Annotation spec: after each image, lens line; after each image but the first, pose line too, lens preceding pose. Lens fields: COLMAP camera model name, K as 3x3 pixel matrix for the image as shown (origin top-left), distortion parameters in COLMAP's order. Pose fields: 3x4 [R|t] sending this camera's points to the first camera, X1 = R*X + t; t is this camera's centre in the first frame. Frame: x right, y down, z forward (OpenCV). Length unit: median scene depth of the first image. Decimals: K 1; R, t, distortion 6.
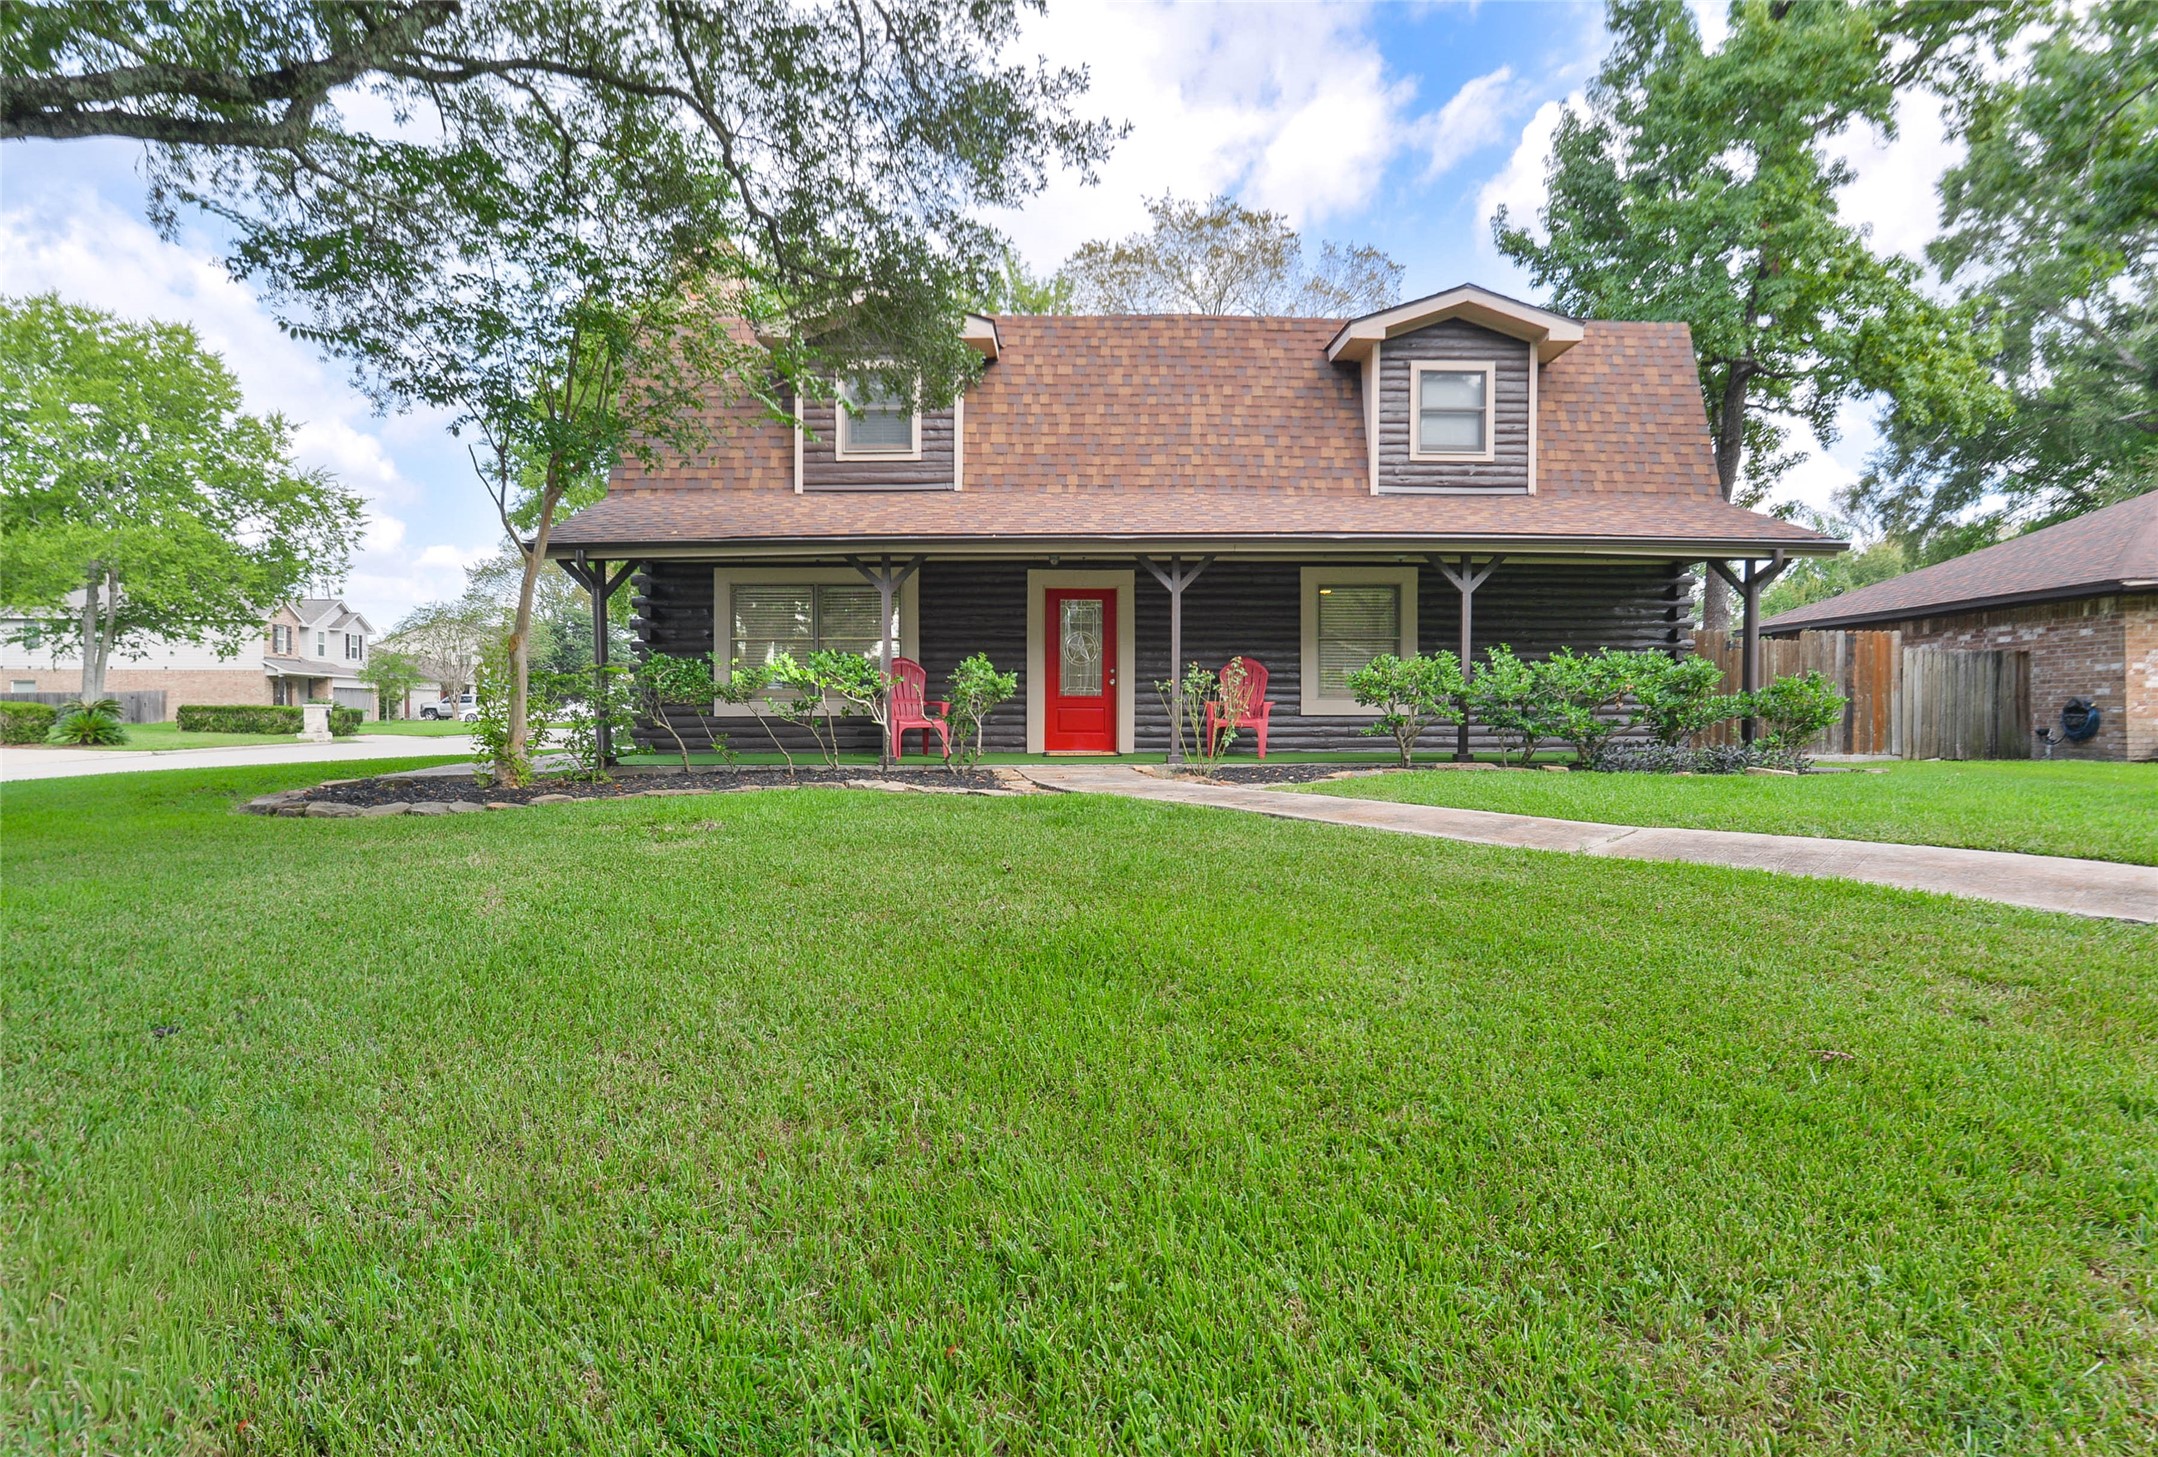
lens RADIAL K [[1202.6, 0, 1079.0], [0, 1202.6, 728.5], [0, 0, 1]] dist [-0.004466, -0.000397]
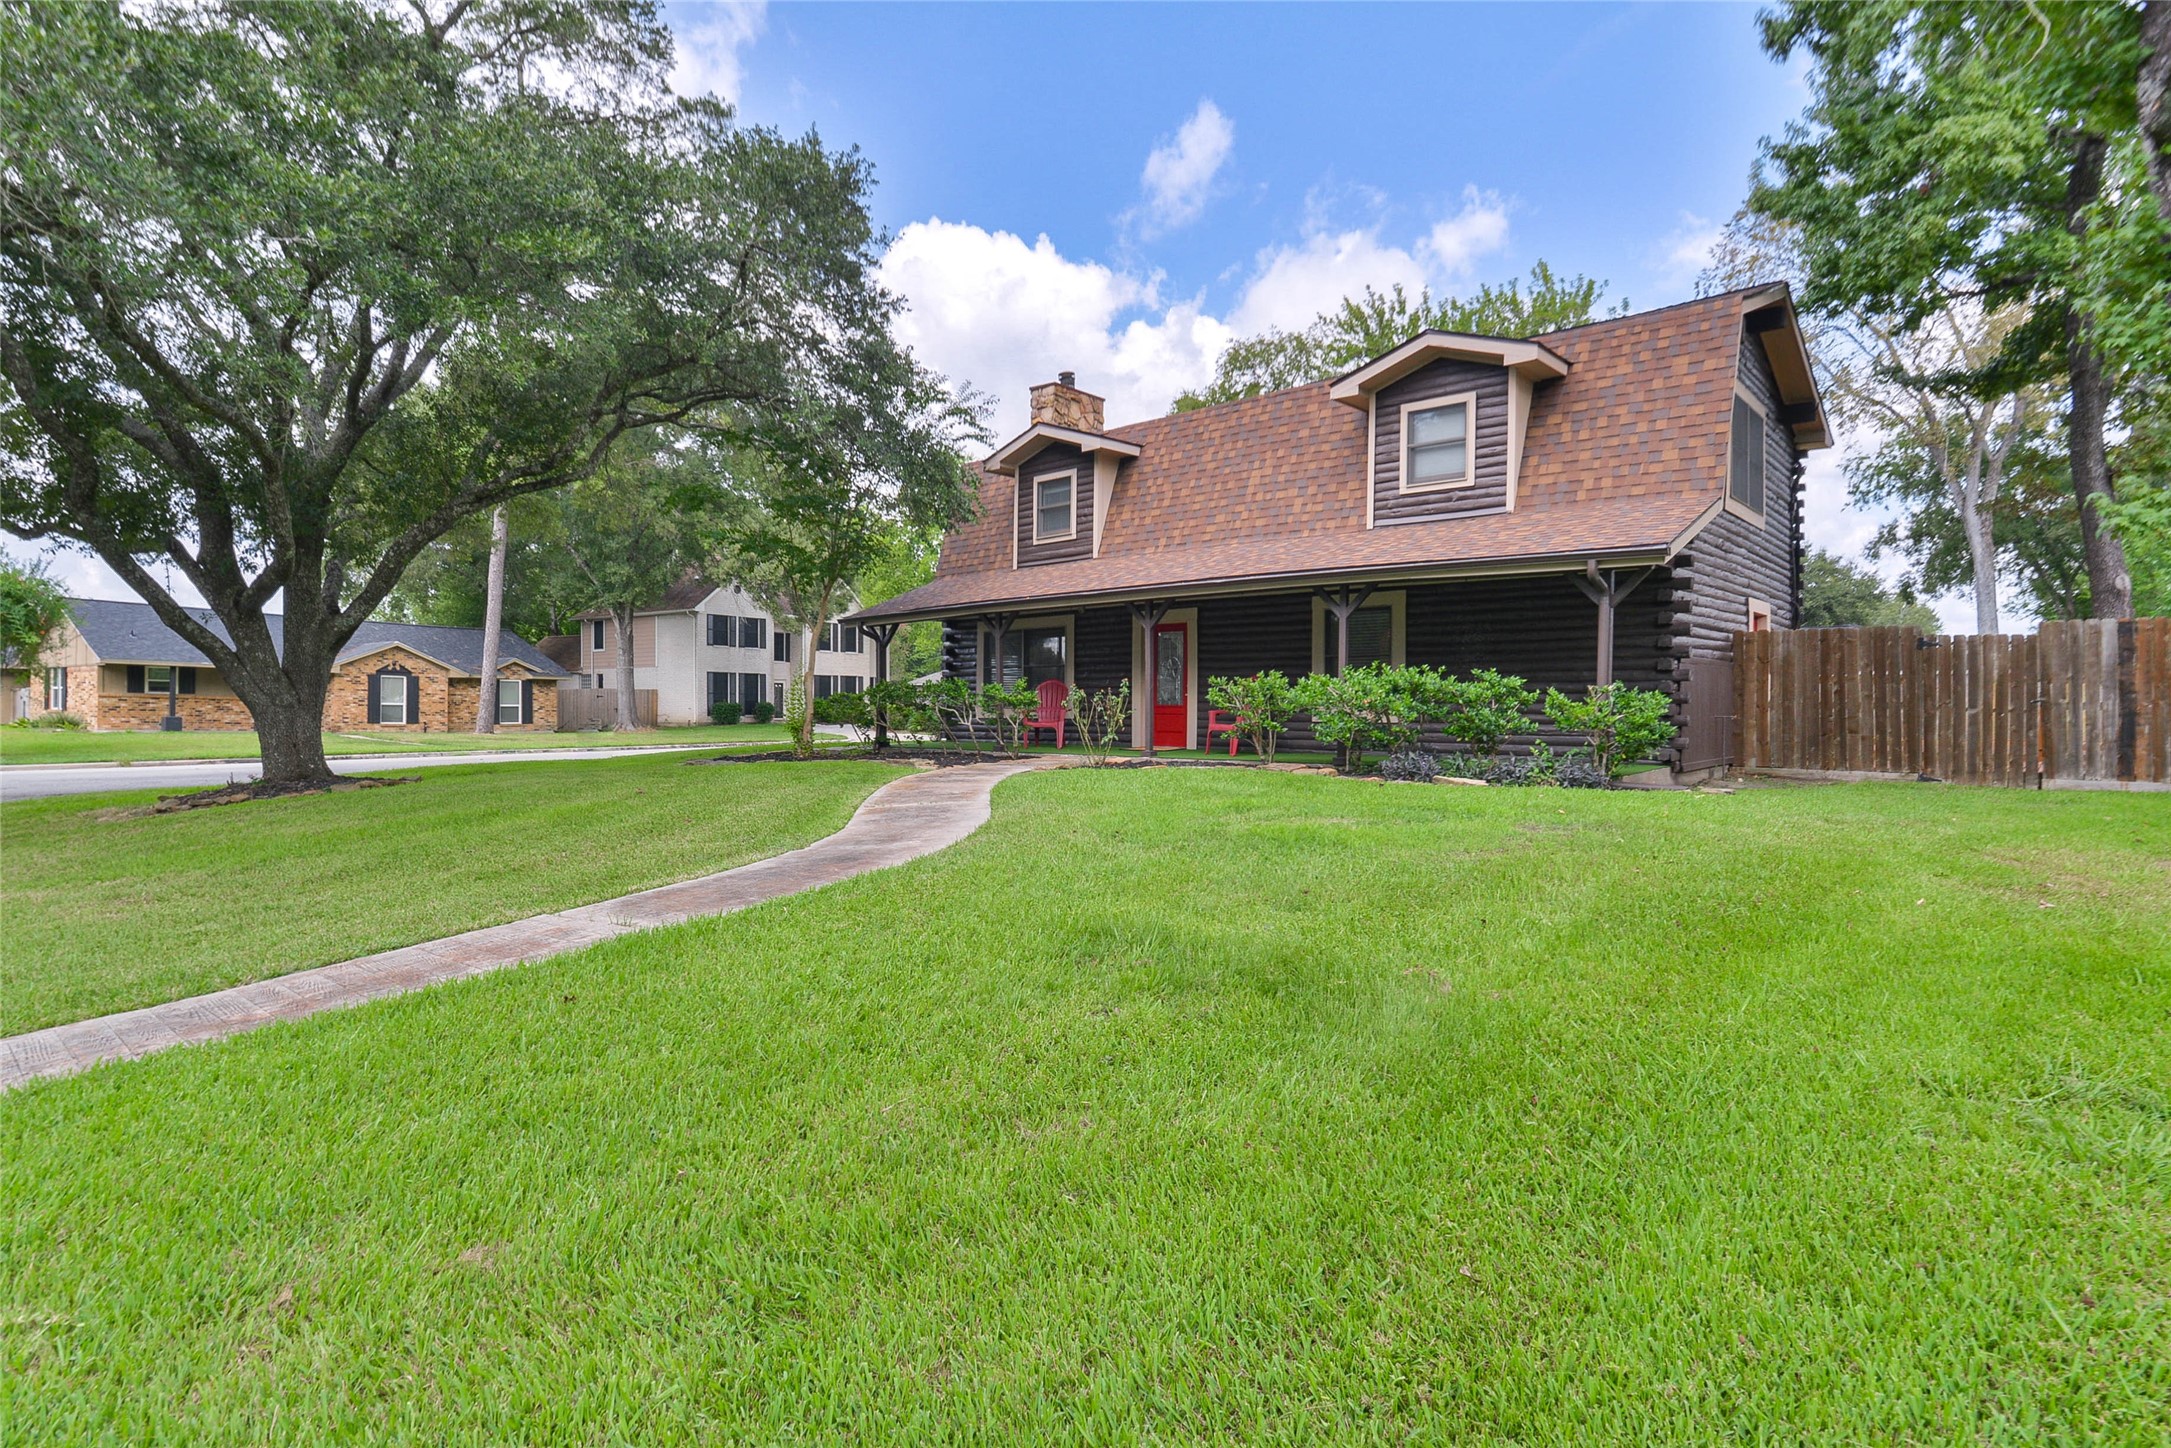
lens RADIAL K [[1105.7, 0, 1085.5], [0, 1105.7, 724.0], [0, 0, 1]] dist [0.000596, -0.000150]
pose [[0.743803, 0.010898, -0.668310, 0.744621], [-0.013574, 0.999907, 0.001198, -0.006994], [0.668261, 0.008181, 0.743882, 0.042600]]
